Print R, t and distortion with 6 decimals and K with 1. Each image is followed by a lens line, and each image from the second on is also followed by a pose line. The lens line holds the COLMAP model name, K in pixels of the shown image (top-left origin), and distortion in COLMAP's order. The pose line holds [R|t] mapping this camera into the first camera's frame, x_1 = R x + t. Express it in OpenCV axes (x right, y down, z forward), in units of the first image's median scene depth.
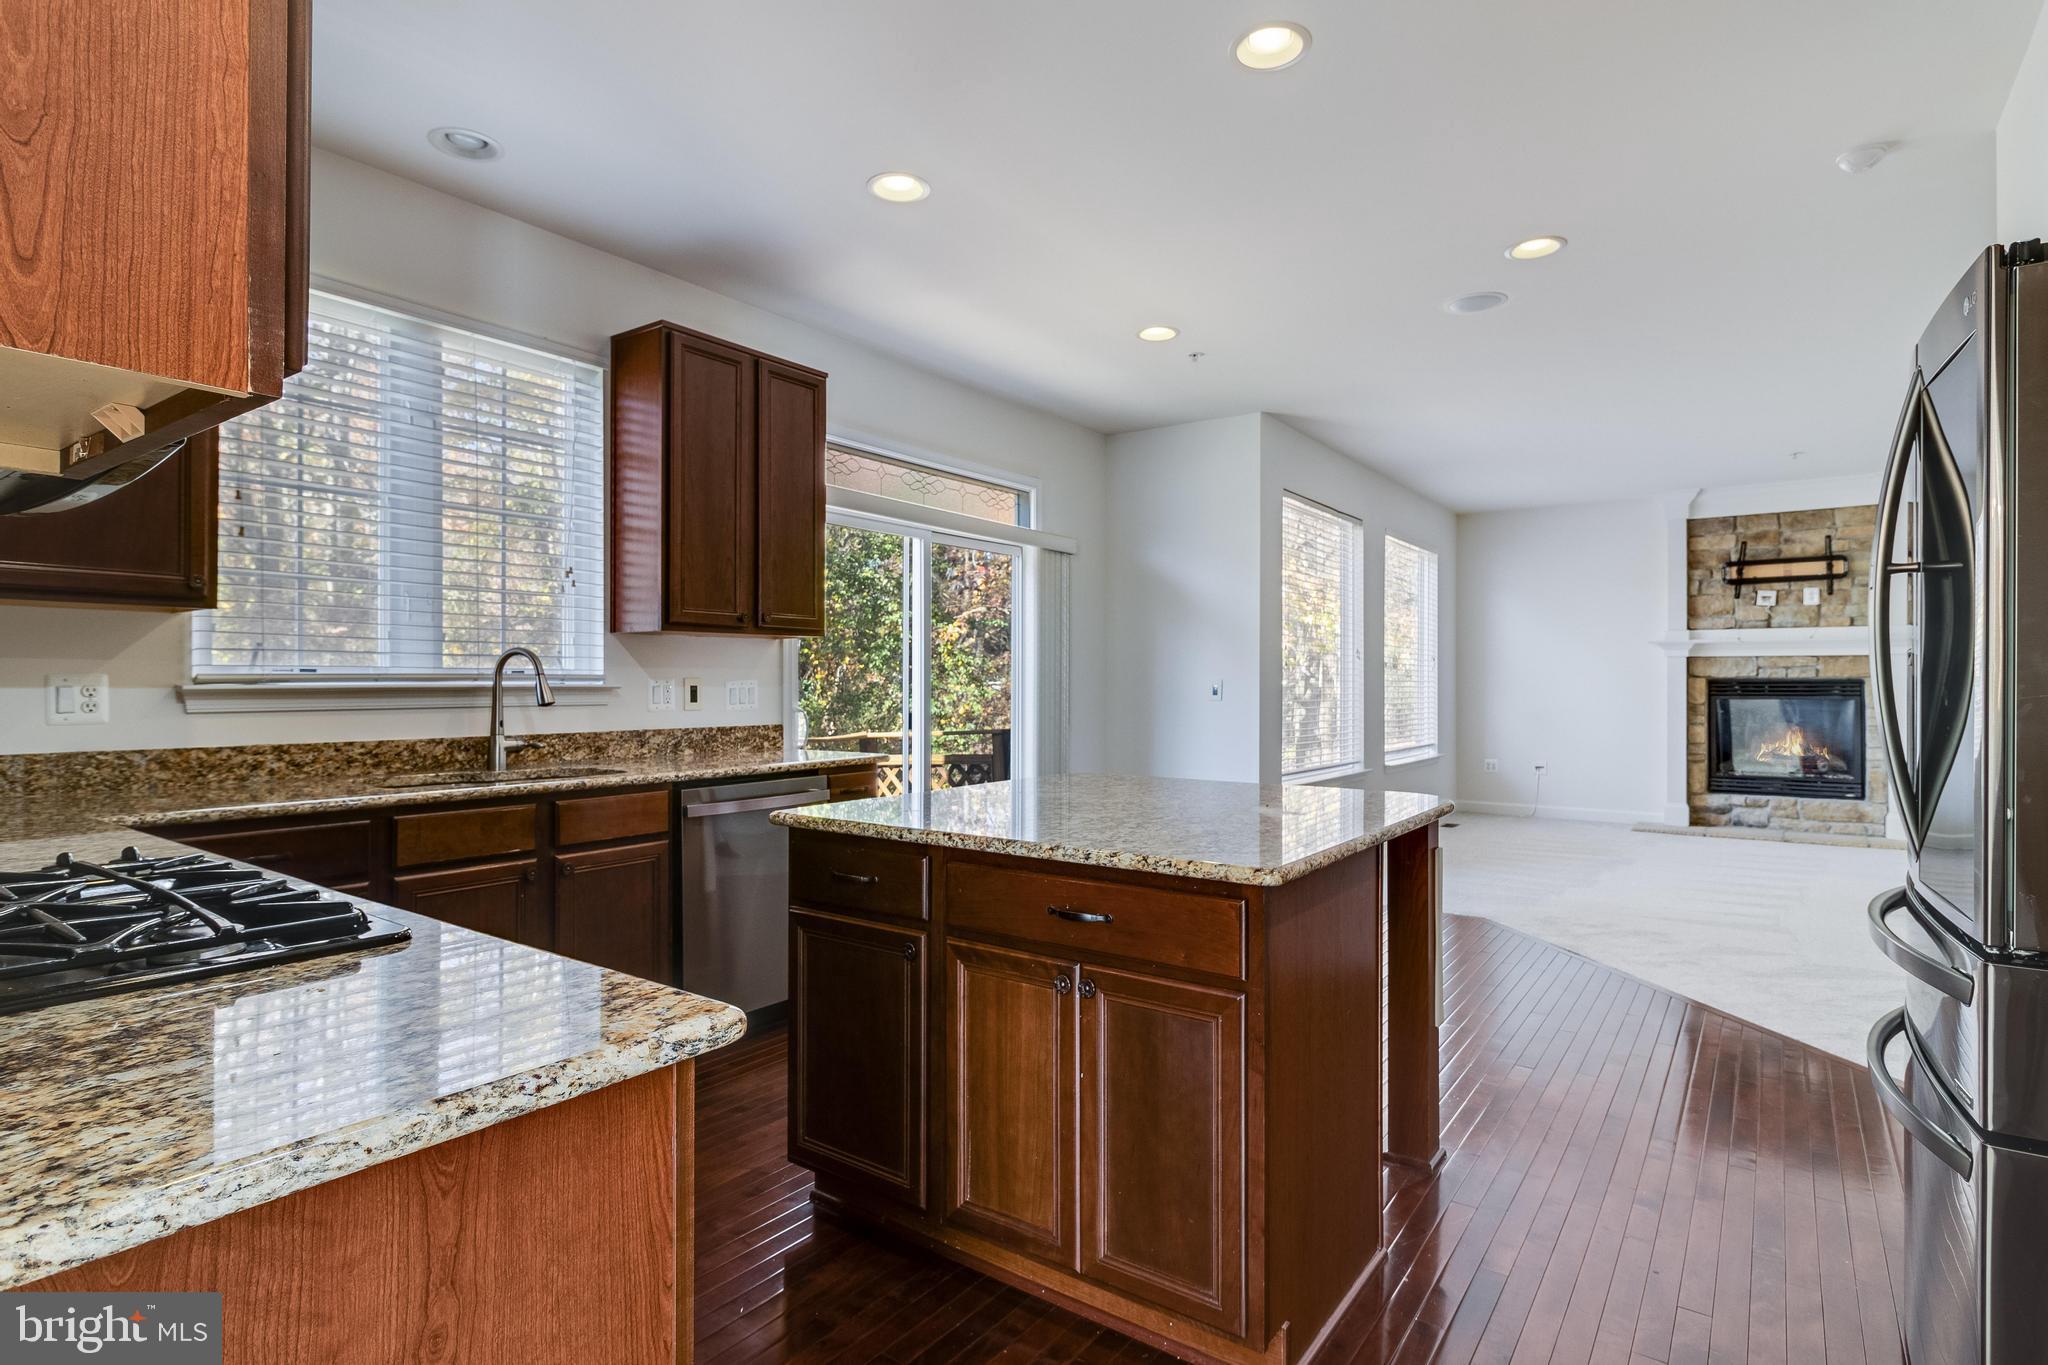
lens RADIAL K [[993.0, 0, 1031.9], [0, 993.0, 677.1], [0, 0, 1]] dist [0.000726, -0.000403]
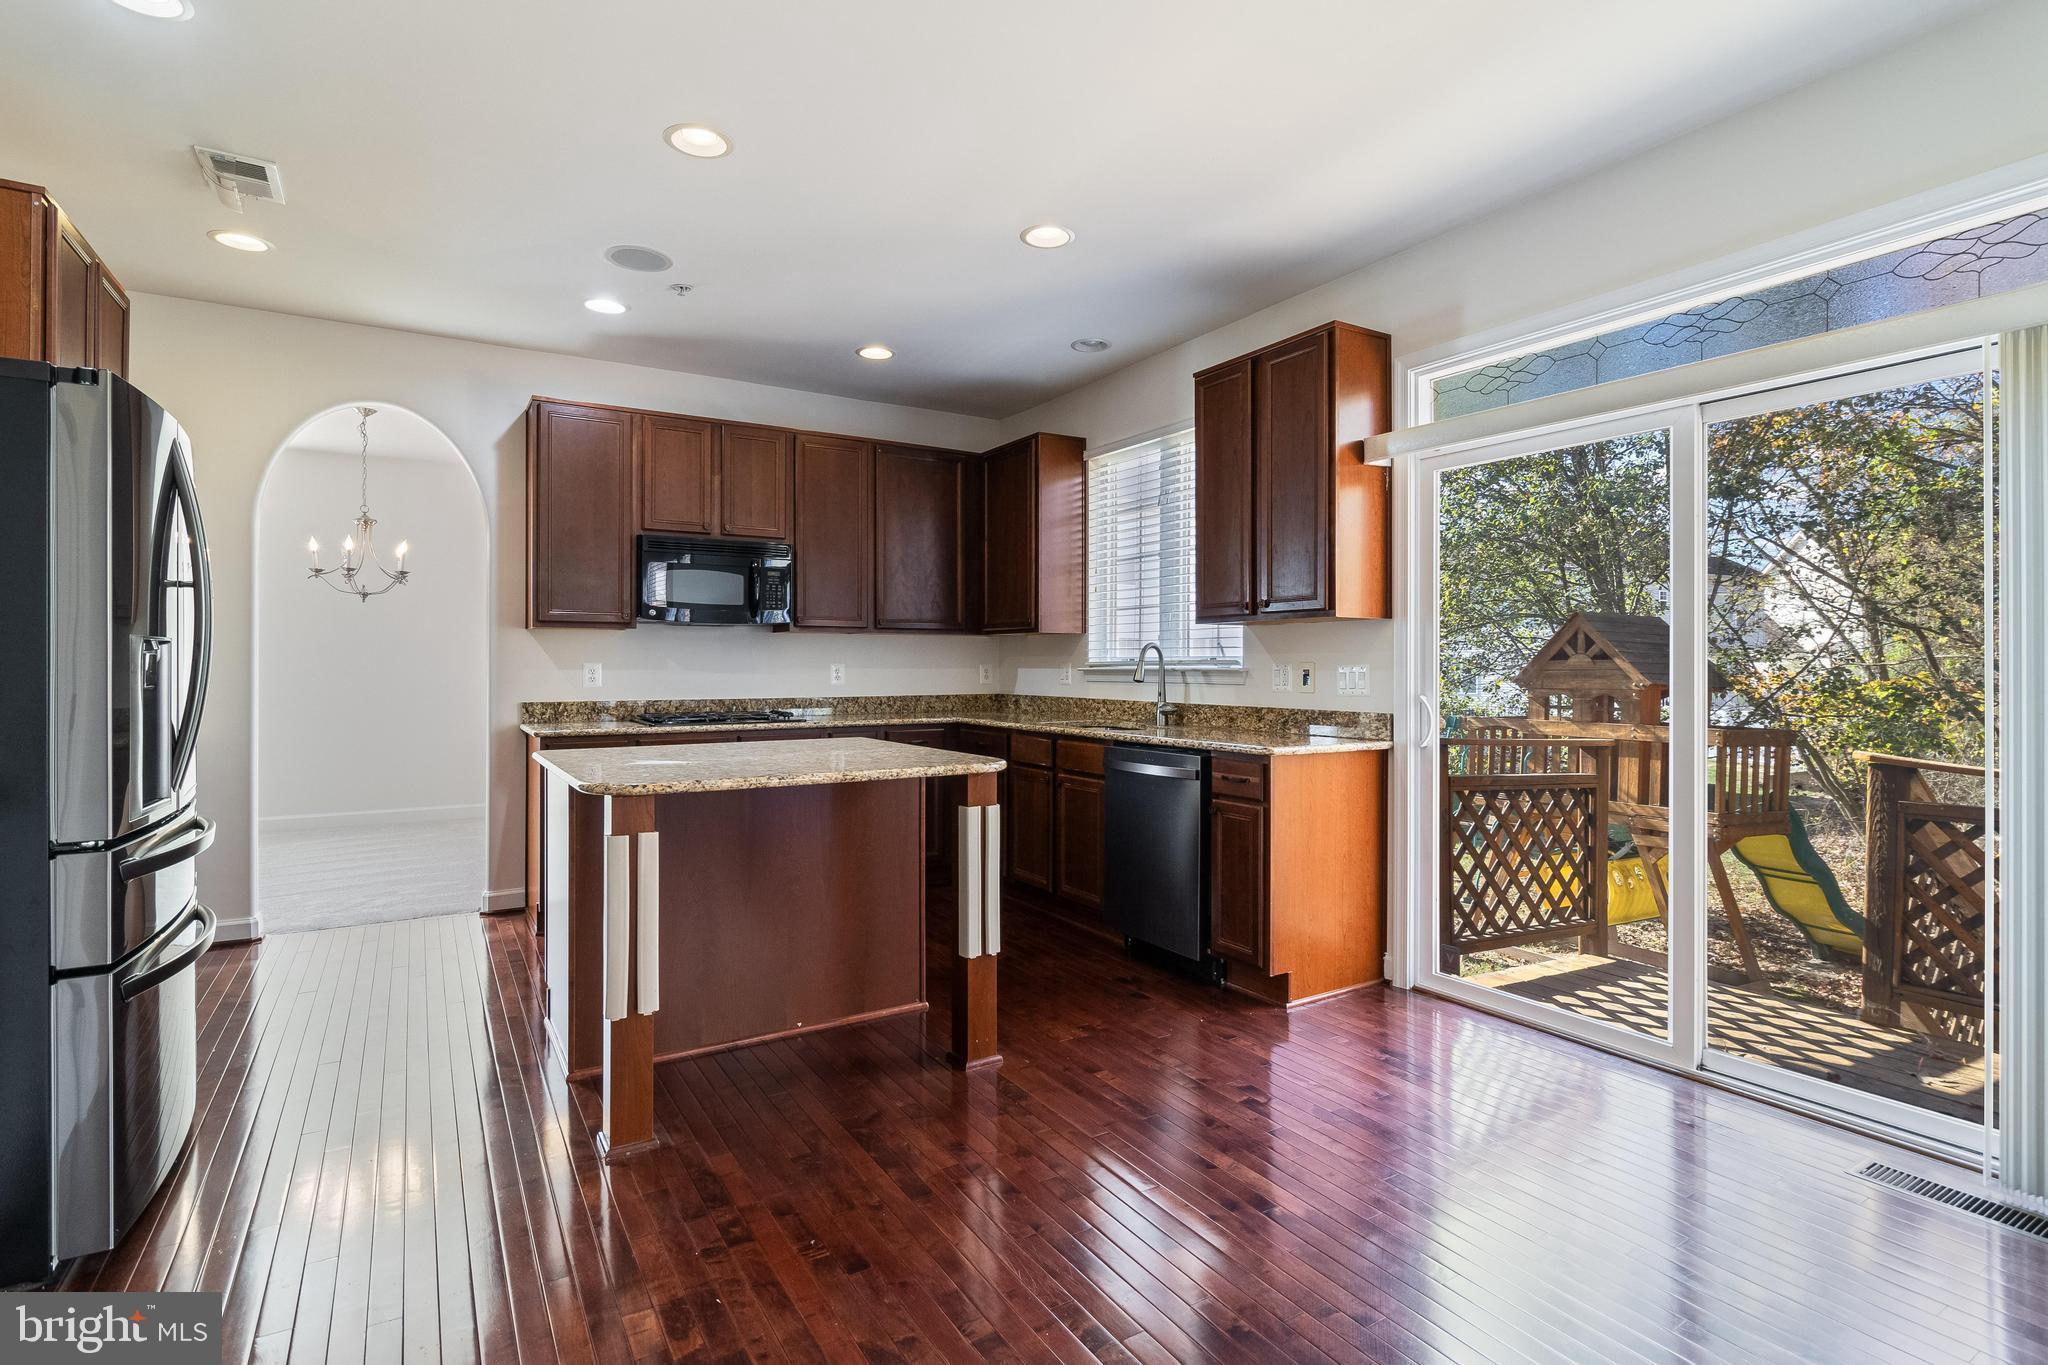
lens RADIAL K [[993.0, 0, 1023.5], [0, 993.0, 672.9], [0, 0, 1]] dist [0.000726, -0.000403]
pose [[-0.379504, 0.002925, -0.925185, 0.827776], [-0.000552, 0.999994, 0.003388, 0.009540], [0.925190, 0.001797, -0.379500, 1.232957]]
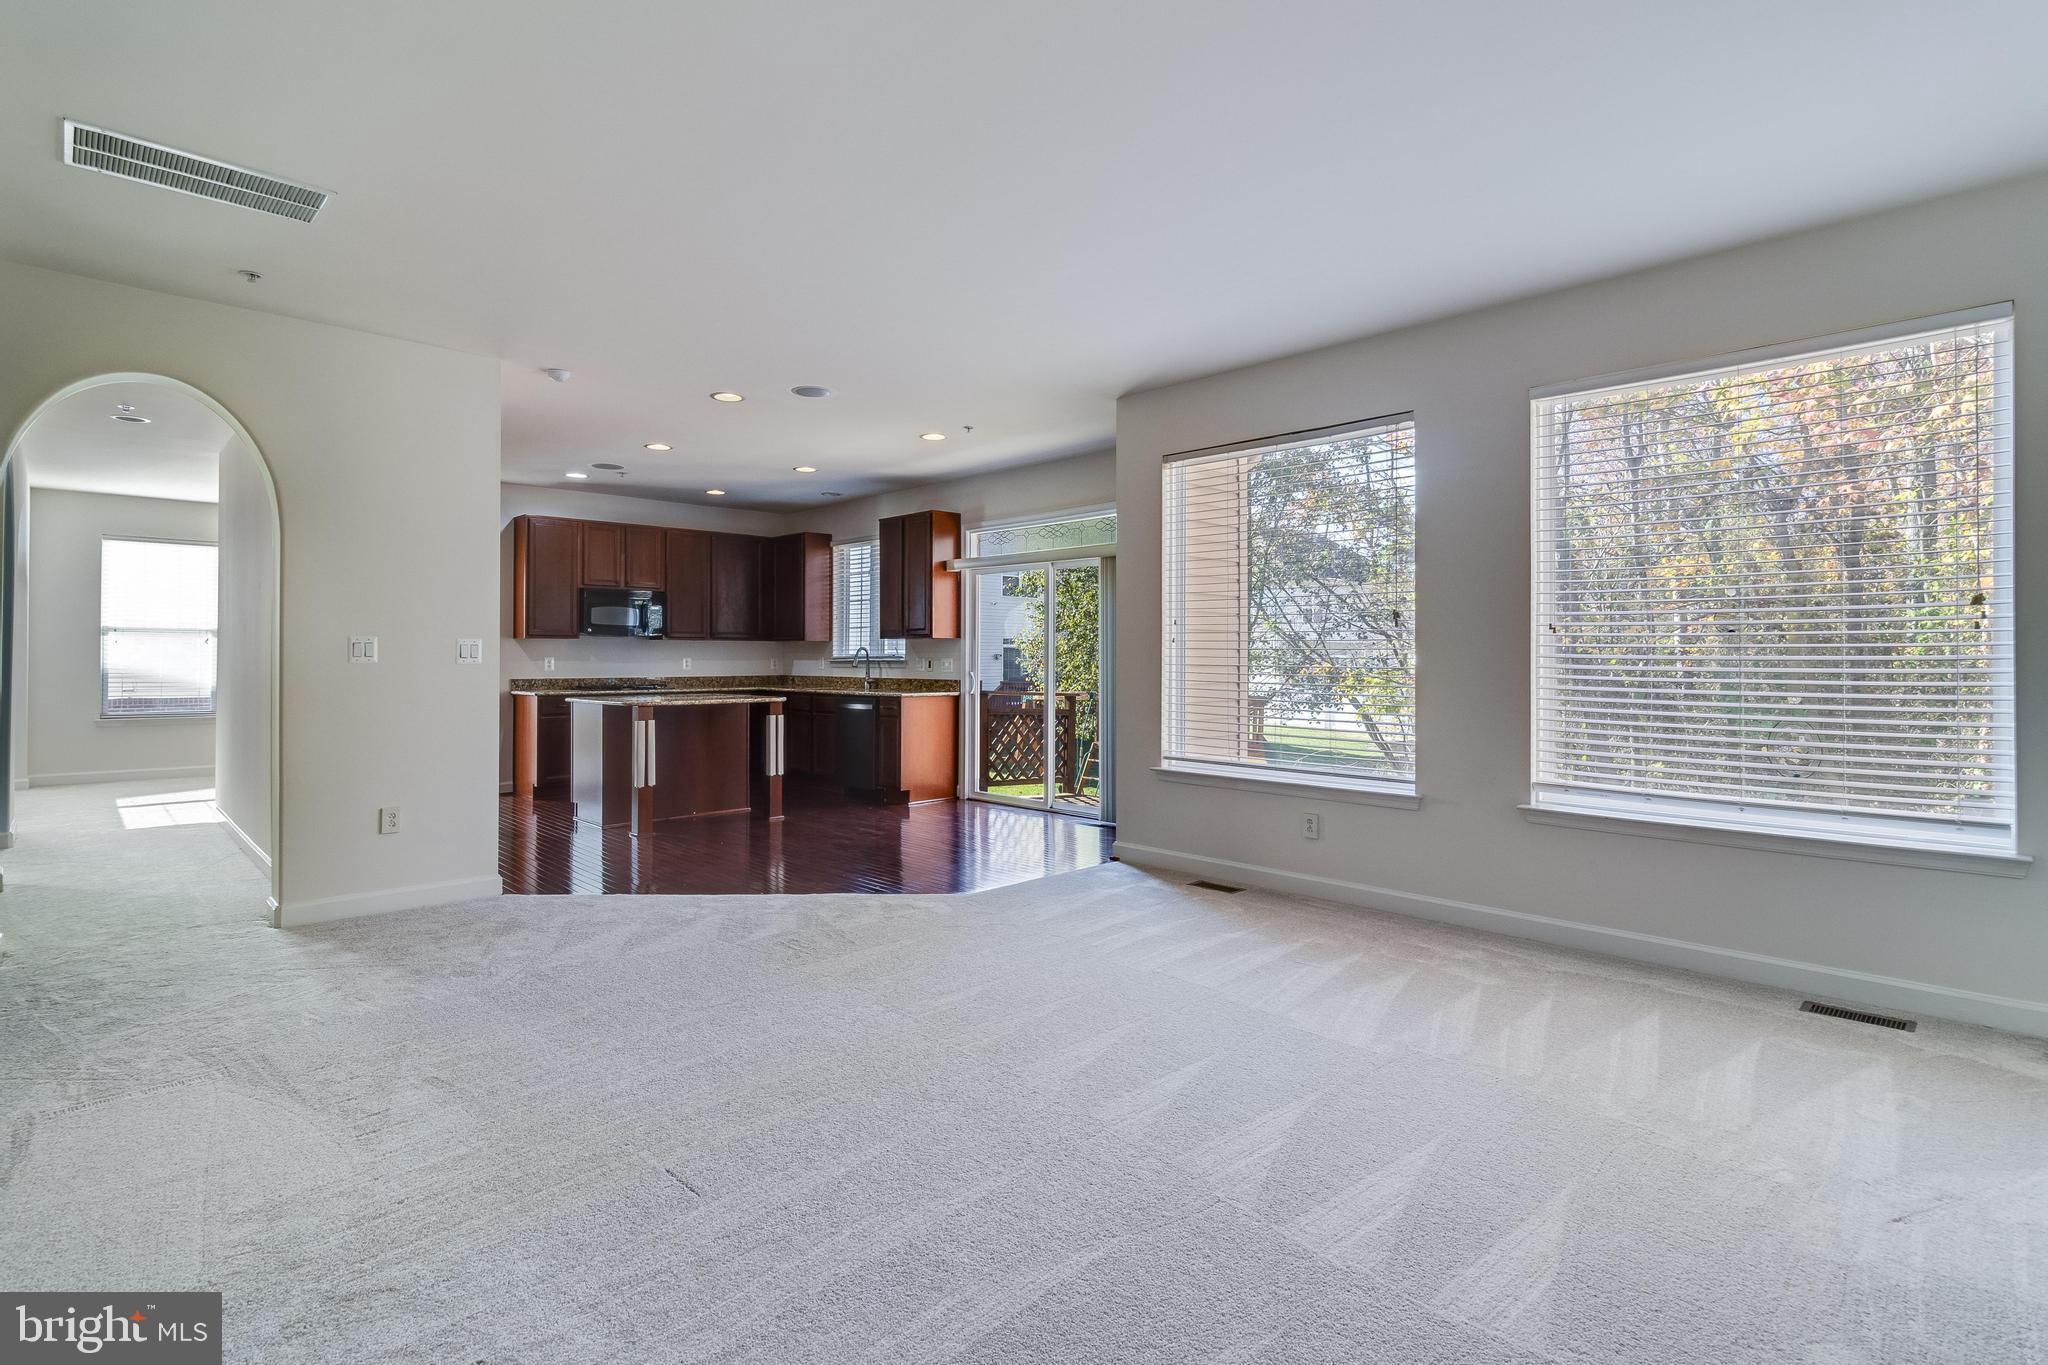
lens RADIAL K [[993.0, 0, 1021.1], [0, 993.0, 661.1], [0, 0, 1]] dist [0.000726, -0.000403]
pose [[-0.175118, -0.001561, -0.984546, 2.056877], [-0.000668, 0.999999, -0.001466, 0.013729], [0.984547, 0.000401, -0.175119, 1.766787]]
